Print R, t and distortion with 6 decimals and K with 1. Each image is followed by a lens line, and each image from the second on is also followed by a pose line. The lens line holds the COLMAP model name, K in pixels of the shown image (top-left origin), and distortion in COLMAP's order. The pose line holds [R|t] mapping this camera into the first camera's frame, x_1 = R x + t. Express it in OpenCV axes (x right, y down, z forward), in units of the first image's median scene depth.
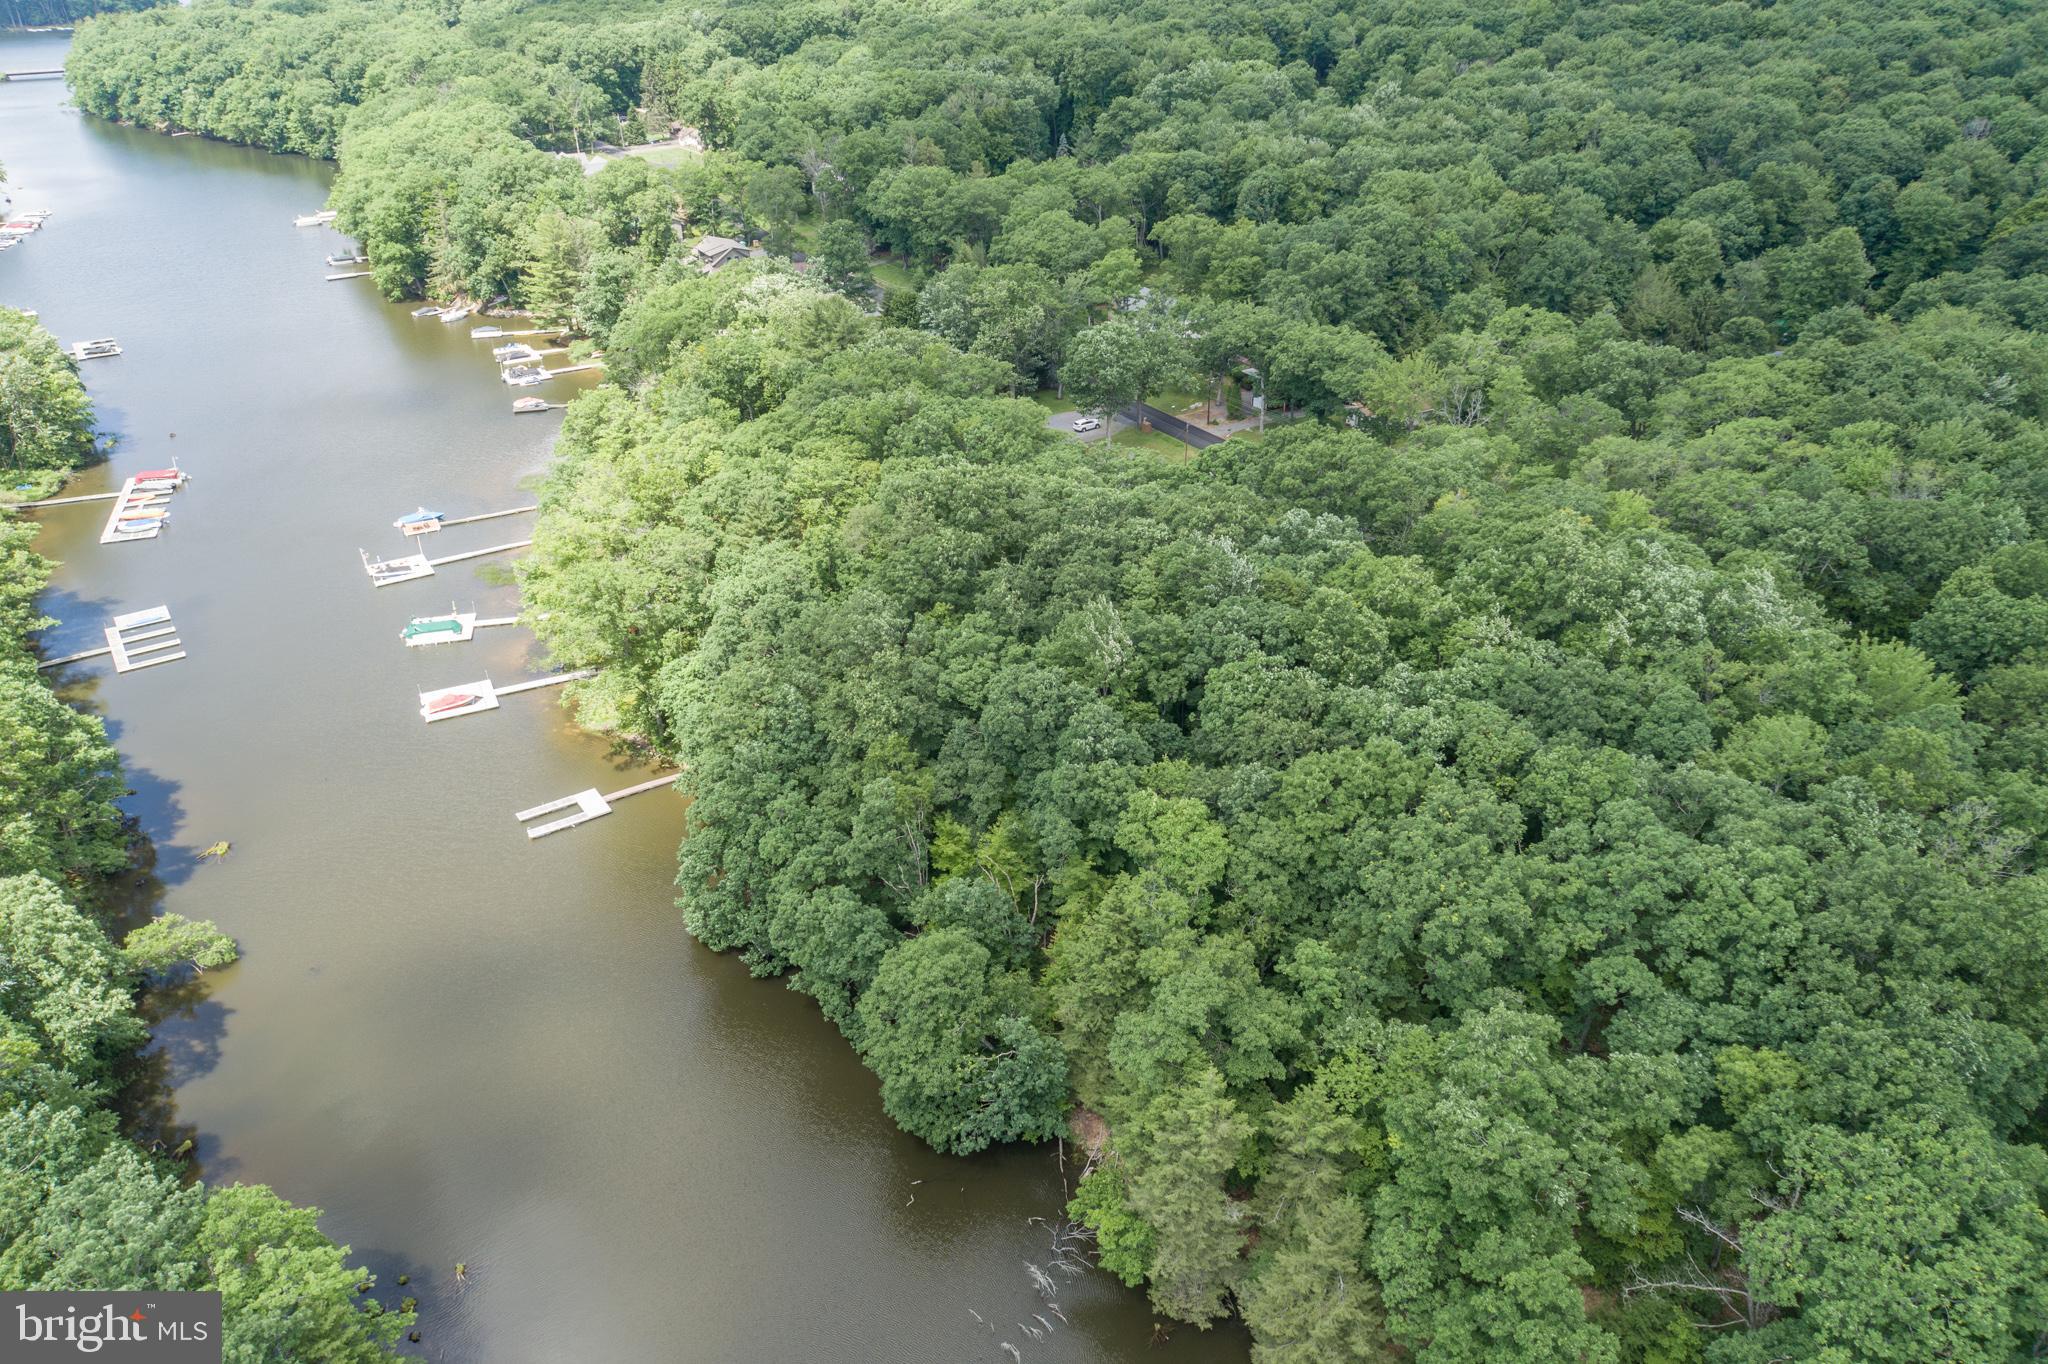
lens RADIAL K [[1388.8, 0, 1021.5], [0, 1388.8, 684.4], [0, 0, 1]] dist [-0.007814, 0.018937]
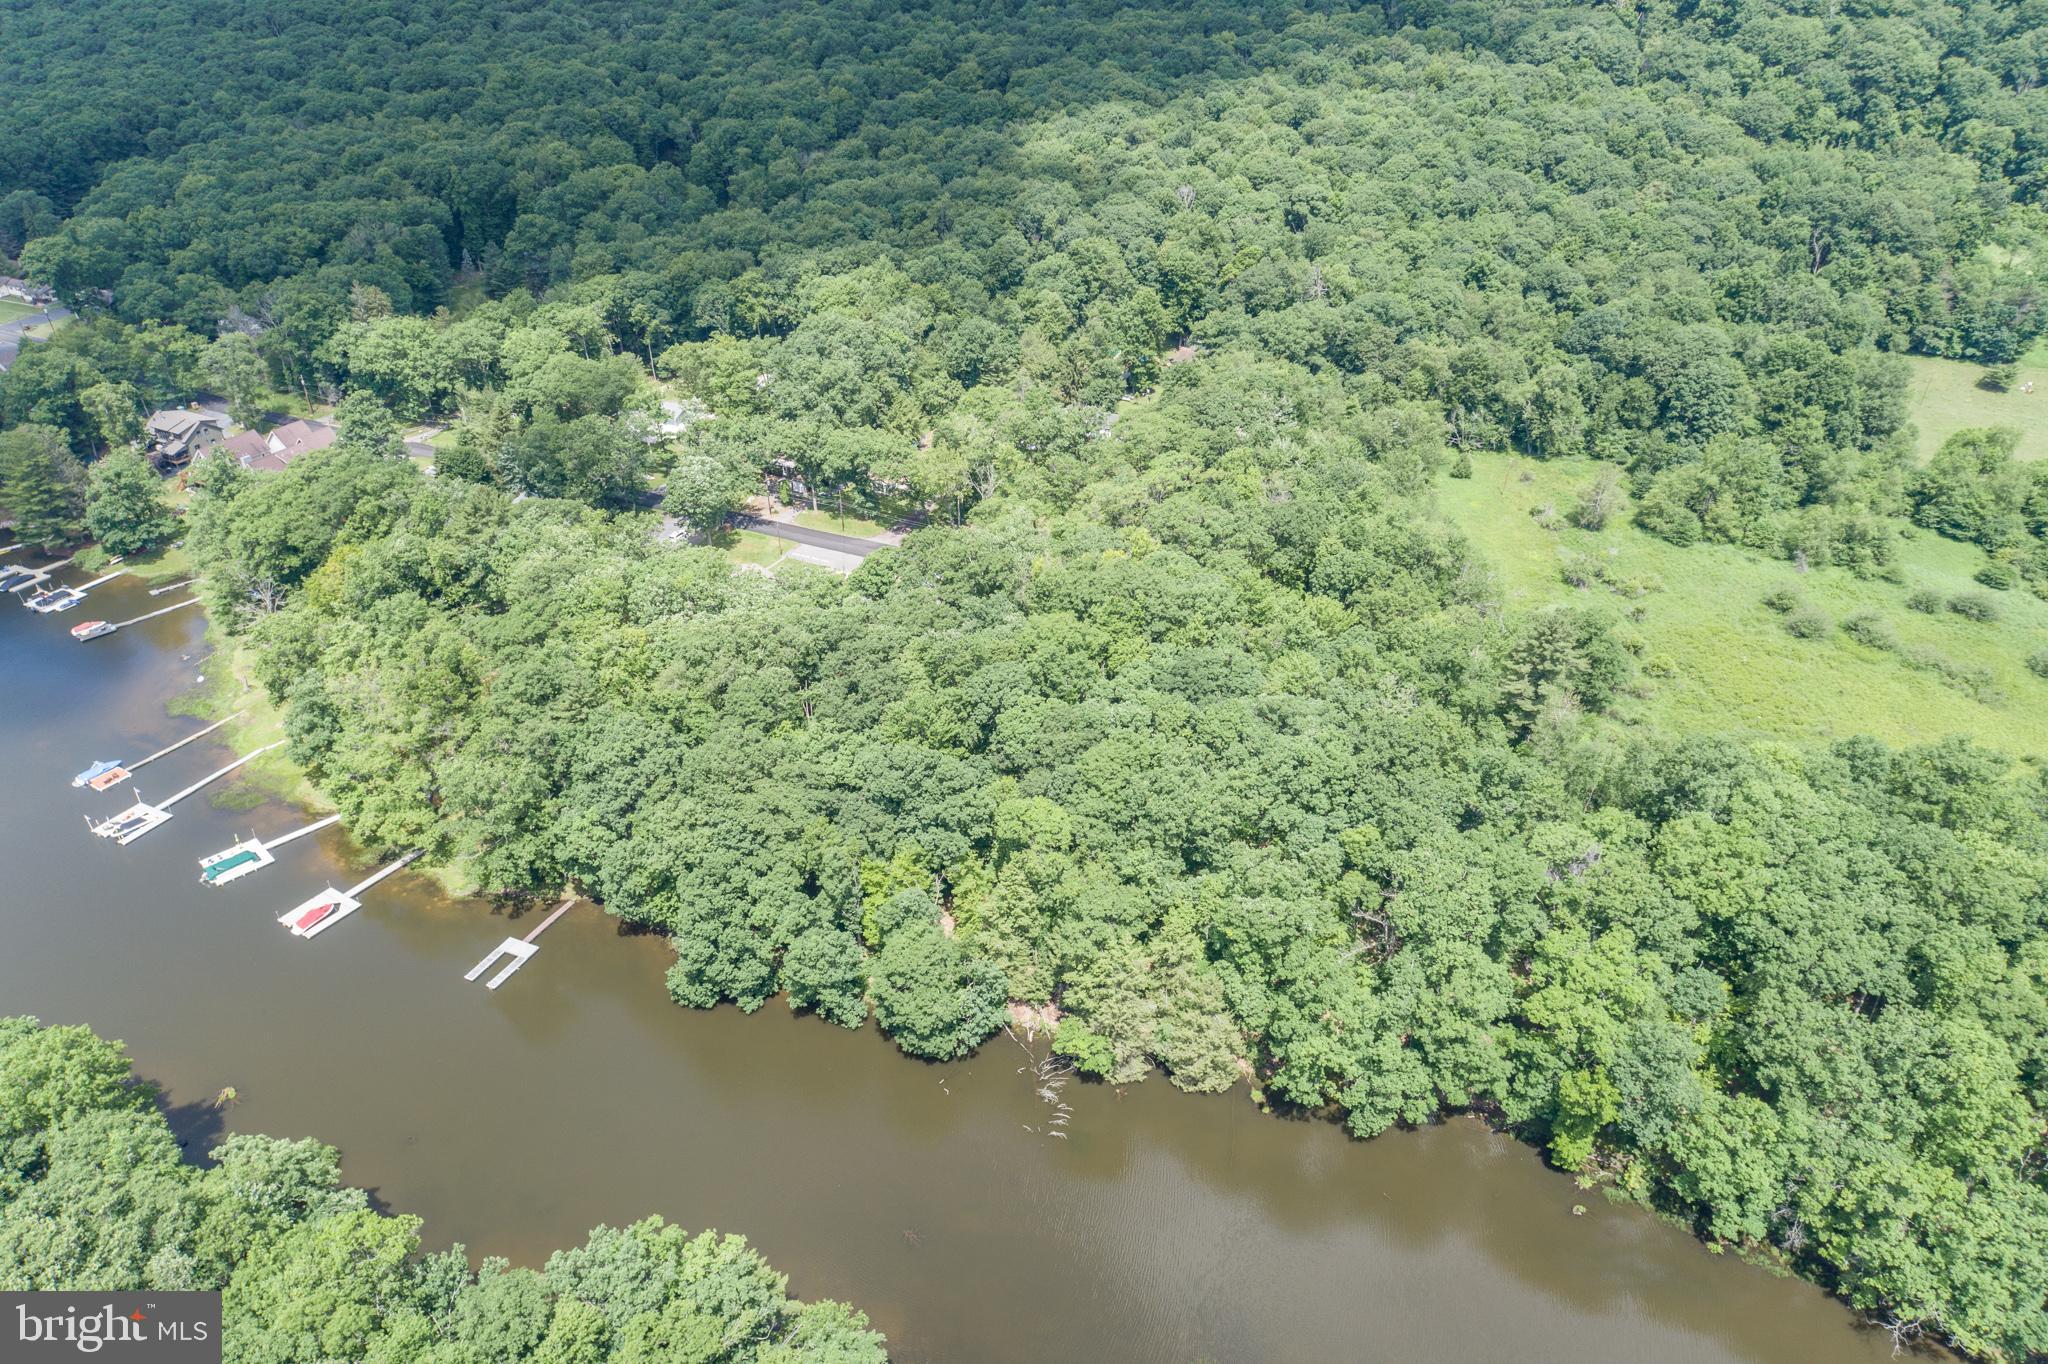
lens RADIAL K [[1388.8, 0, 1021.5], [0, 1388.8, 684.4], [0, 0, 1]] dist [-0.007814, 0.018937]
pose [[0.857165, -0.268482, 0.439529, -0.325632], [0.258431, 0.962382, 0.083873, -0.105457], [-0.445513, 0.041695, 0.894304, -0.268585]]
